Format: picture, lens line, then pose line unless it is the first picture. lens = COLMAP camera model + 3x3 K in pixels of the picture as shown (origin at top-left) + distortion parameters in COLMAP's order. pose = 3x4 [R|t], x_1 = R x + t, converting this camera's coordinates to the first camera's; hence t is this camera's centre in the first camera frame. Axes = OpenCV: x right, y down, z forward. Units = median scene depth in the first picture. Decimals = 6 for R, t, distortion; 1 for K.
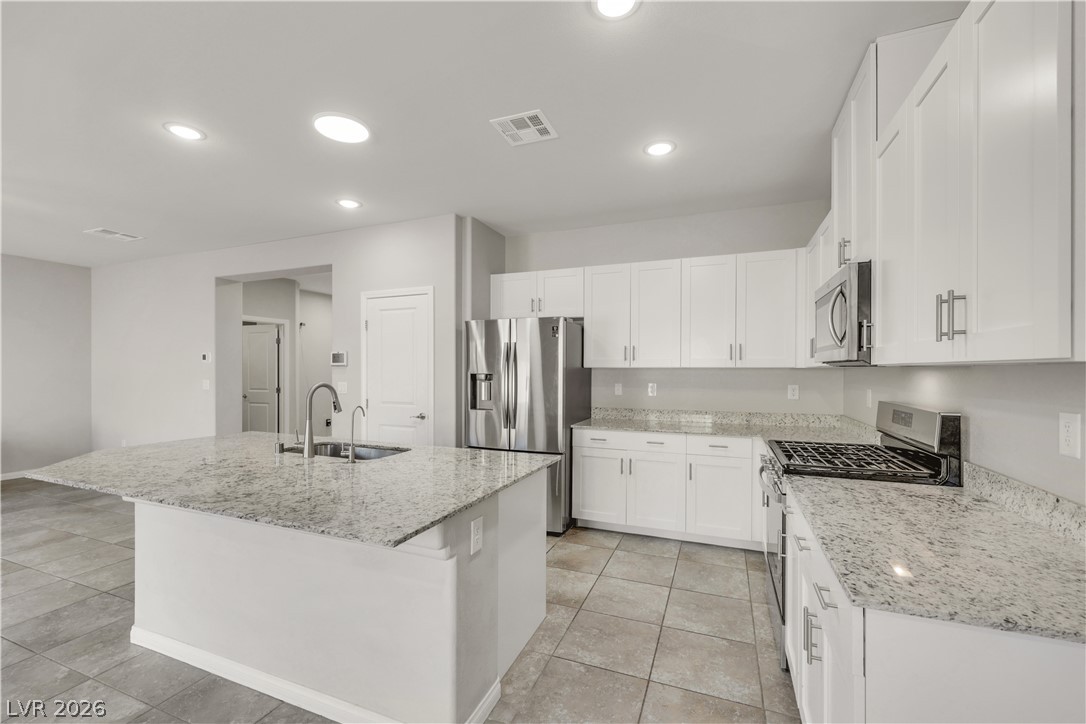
lens RADIAL K [[446.5, 0, 543.0], [0, 446.5, 362.0], [0, 0, 1]] dist [-0.001864, -0.000176]
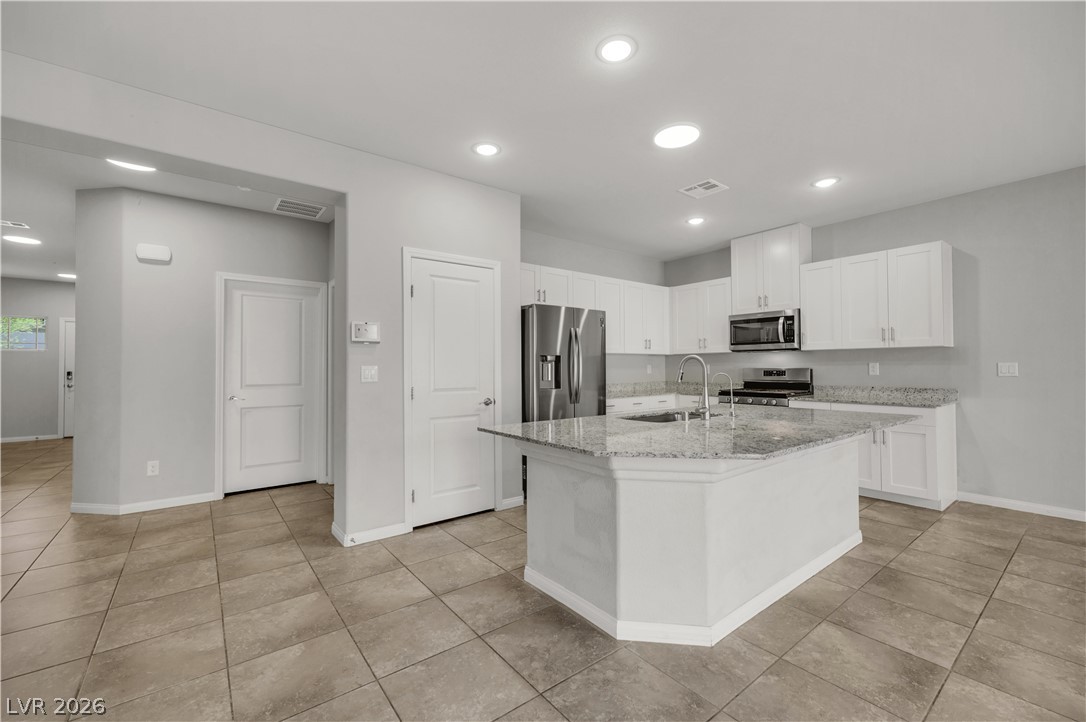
lens RADIAL K [[441.0, 0, 543.0], [0, 441.0, 361.0], [0, 0, 1]] dist [0.046476, -0.000019]
pose [[0.501588, 0.004888, 0.865093, -0.997691], [-0.008585, 0.999963, -0.000673, 0.037605], [-0.865064, -0.007089, 0.501612, 0.450580]]
